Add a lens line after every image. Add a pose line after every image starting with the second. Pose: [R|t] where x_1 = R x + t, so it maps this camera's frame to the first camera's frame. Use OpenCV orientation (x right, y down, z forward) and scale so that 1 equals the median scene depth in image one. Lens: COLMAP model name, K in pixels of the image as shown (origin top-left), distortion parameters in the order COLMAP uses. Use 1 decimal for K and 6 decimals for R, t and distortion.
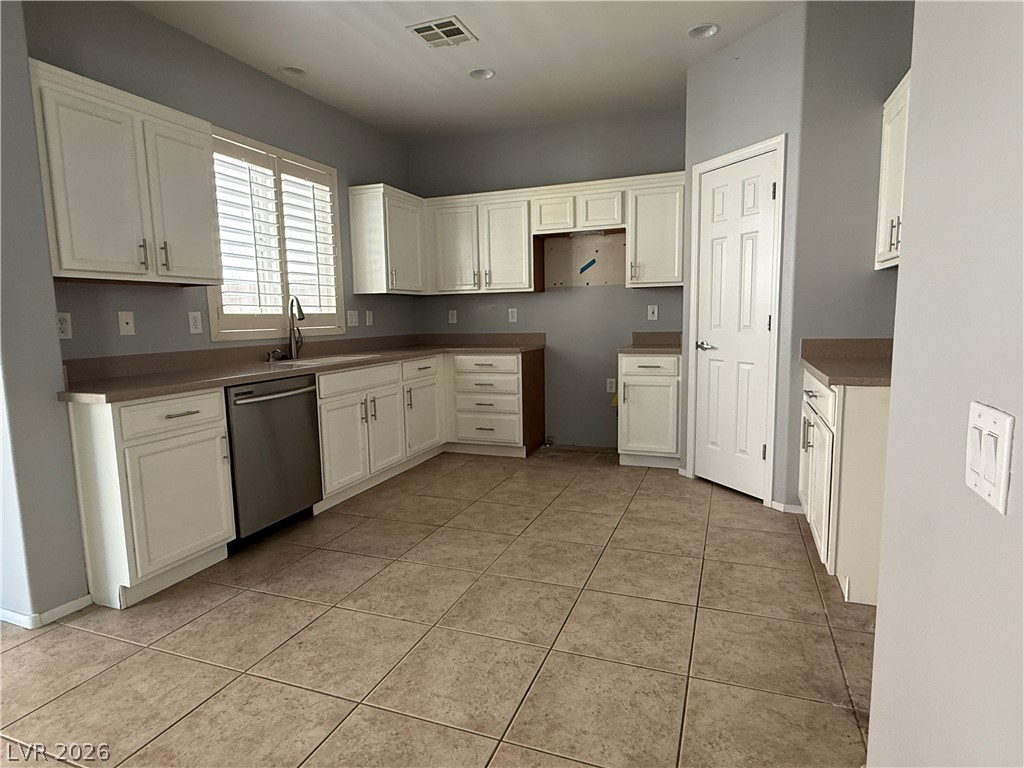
lens RADIAL K [[566.3, 0, 507.8], [0, 566.3, 381.4], [0, 0, 1]] dist [-0.000245, 0.002033]
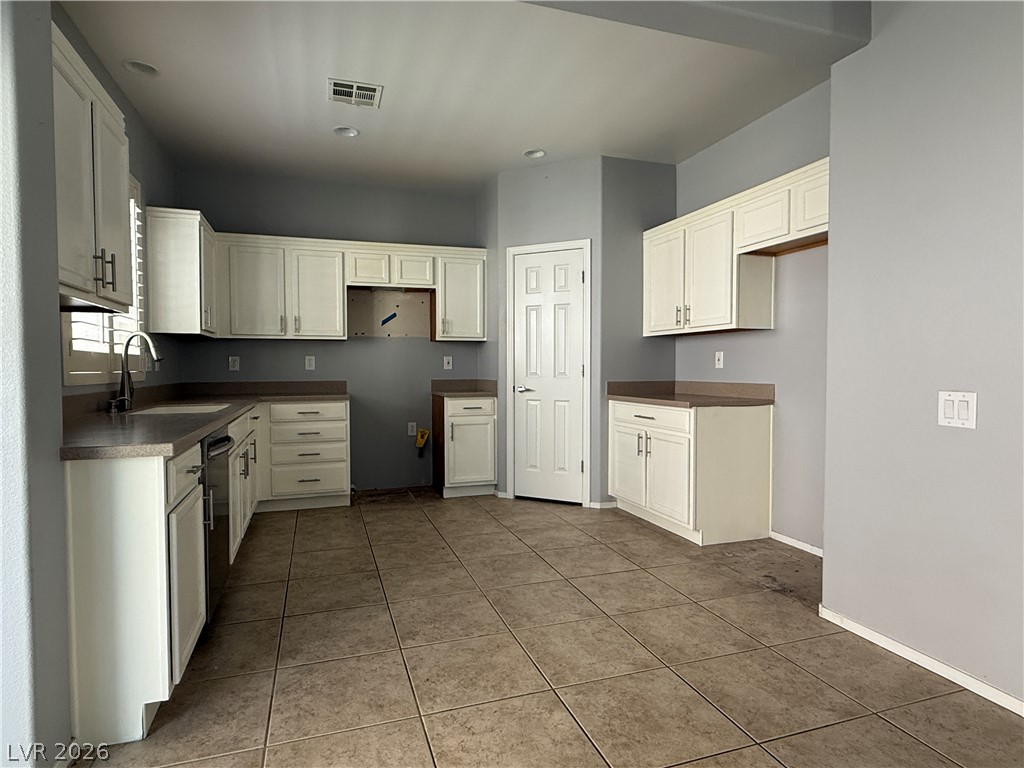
lens RADIAL K [[566.3, 0, 504.5], [0, 566.3, 381.5], [0, 0, 1]] dist [-0.000245, 0.002033]
pose [[0.777458, 0.000492, 0.628935, -0.501786], [0.061231, 0.995190, -0.076470, 0.014944], [-0.625947, 0.097962, 0.773688, 0.055349]]
